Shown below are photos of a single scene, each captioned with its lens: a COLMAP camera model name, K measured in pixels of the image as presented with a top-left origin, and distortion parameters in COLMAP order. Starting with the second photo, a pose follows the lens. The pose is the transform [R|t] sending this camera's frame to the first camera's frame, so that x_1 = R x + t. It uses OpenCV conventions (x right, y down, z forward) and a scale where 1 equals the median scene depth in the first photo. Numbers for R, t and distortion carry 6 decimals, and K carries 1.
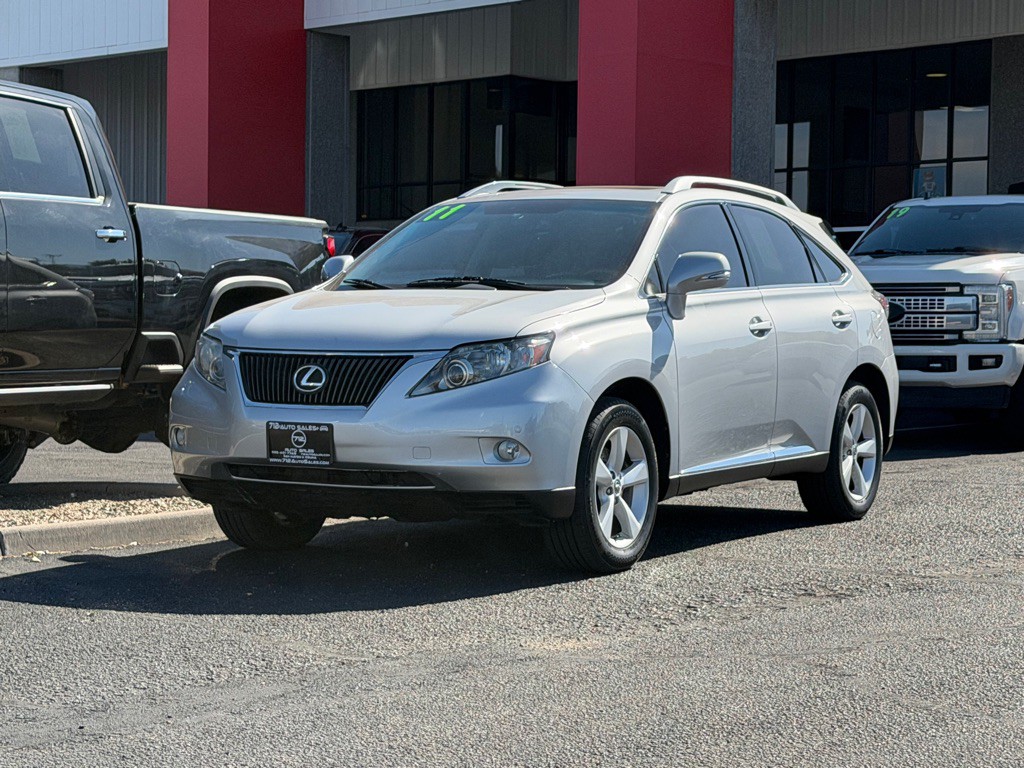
lens RADIAL K [[2245.5, 0, 513.0], [0, 2245.5, 378.5], [0, 0, 1]] dist [0.144919, 0.000000]
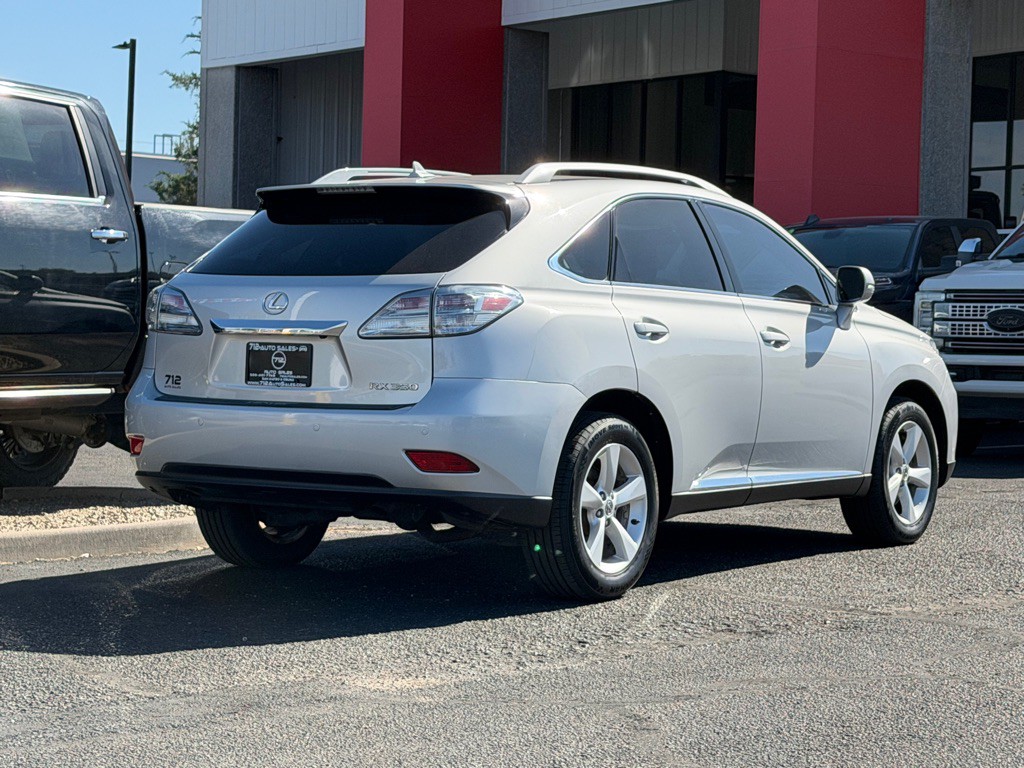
lens RADIAL K [[2245.5, 0, 513.8], [0, 2245.5, 385.9], [0, 0, 1]] dist [0.144919, 0.000000]
pose [[0.992147, 0.014046, -0.124289, 0.136552], [-0.013484, 0.999895, 0.005365, -0.007395], [0.124352, -0.003646, 0.992232, 0.062306]]
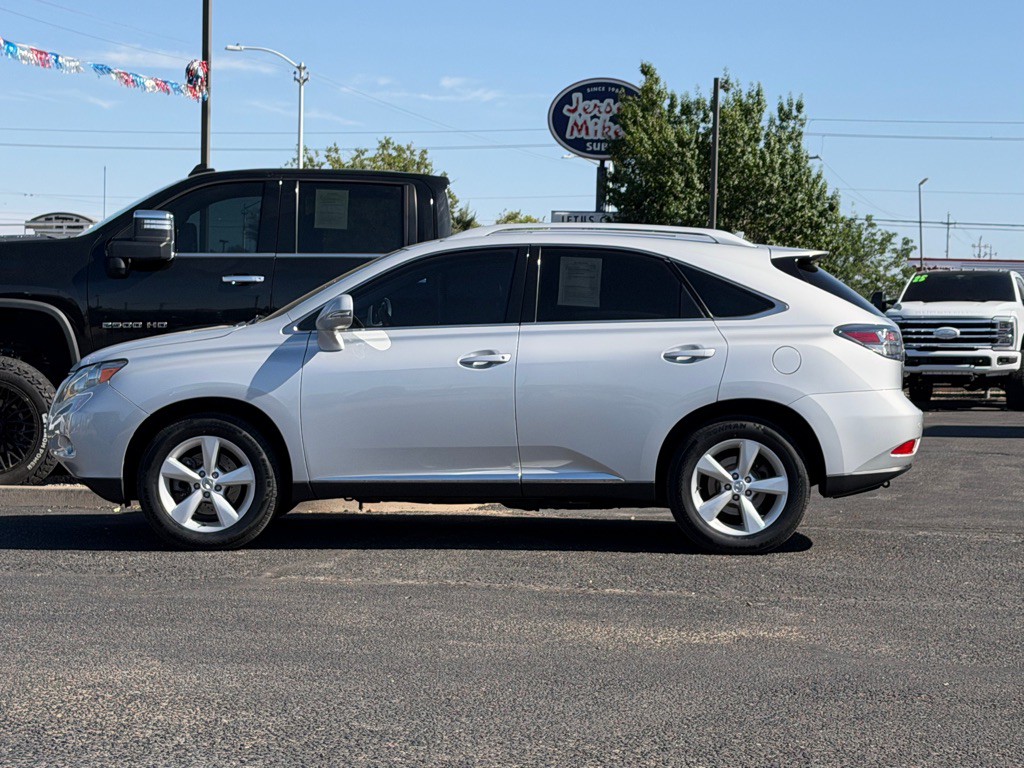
lens RADIAL K [[2245.5, 0, 514.2], [0, 2245.5, 378.0], [0, 0, 1]] dist [0.144919, 0.000000]
pose [[0.460493, 0.013312, -0.887564, 1.179597], [-0.029069, 0.999577, -0.000090, -0.015305], [0.887187, 0.025842, 0.460685, 0.538134]]
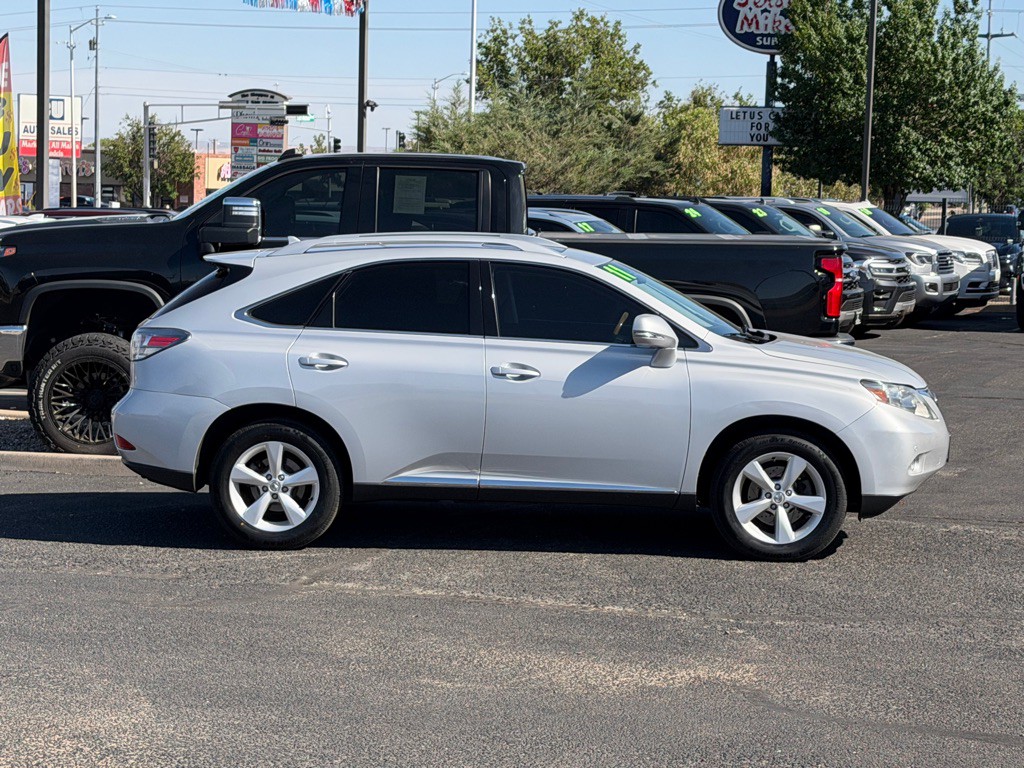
lens RADIAL K [[2245.5, 0, 496.1], [0, 2245.5, 369.3], [0, 0, 1]] dist [0.144919, 0.000000]
pose [[0.372025, 0.068114, -0.925720, 1.282481], [-0.035069, 0.997623, 0.059311, -0.100397], [0.927560, 0.010399, 0.373530, 0.588072]]
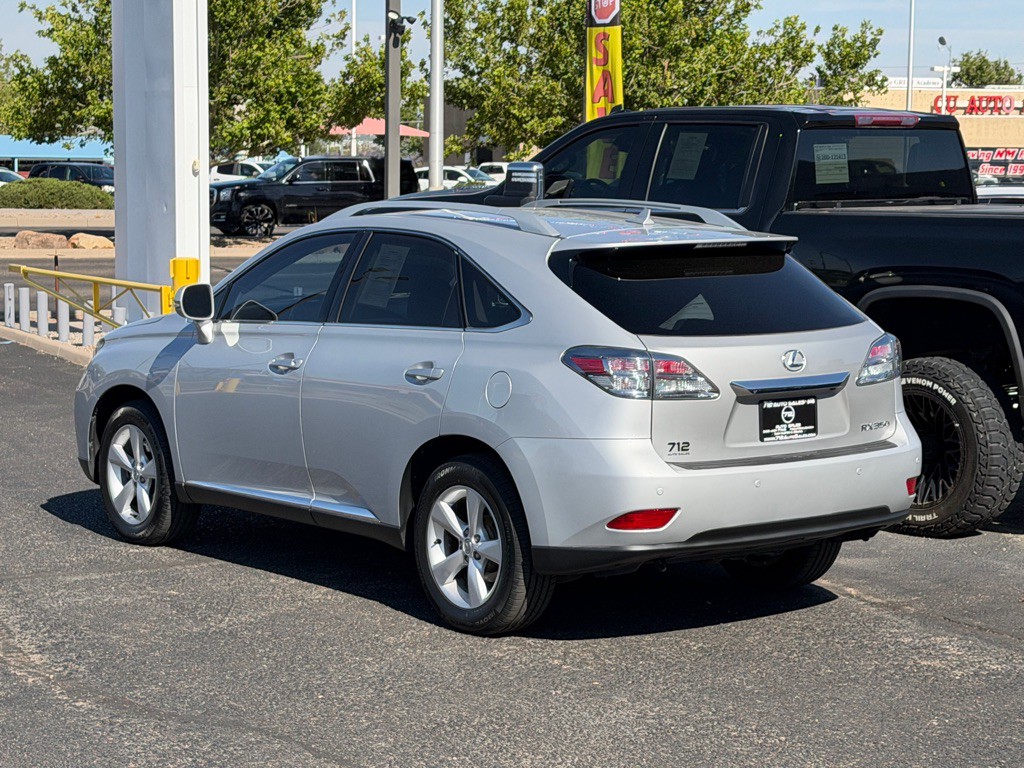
lens RADIAL K [[2245.5, 0, 508.5], [0, 2245.5, 395.0], [0, 0, 1]] dist [0.144919, 0.000000]
pose [[-0.397365, 0.079110, -0.914244, 1.016100], [-0.035840, 0.994179, 0.101604, -0.118523], [0.916960, 0.073140, -0.392217, 1.568545]]
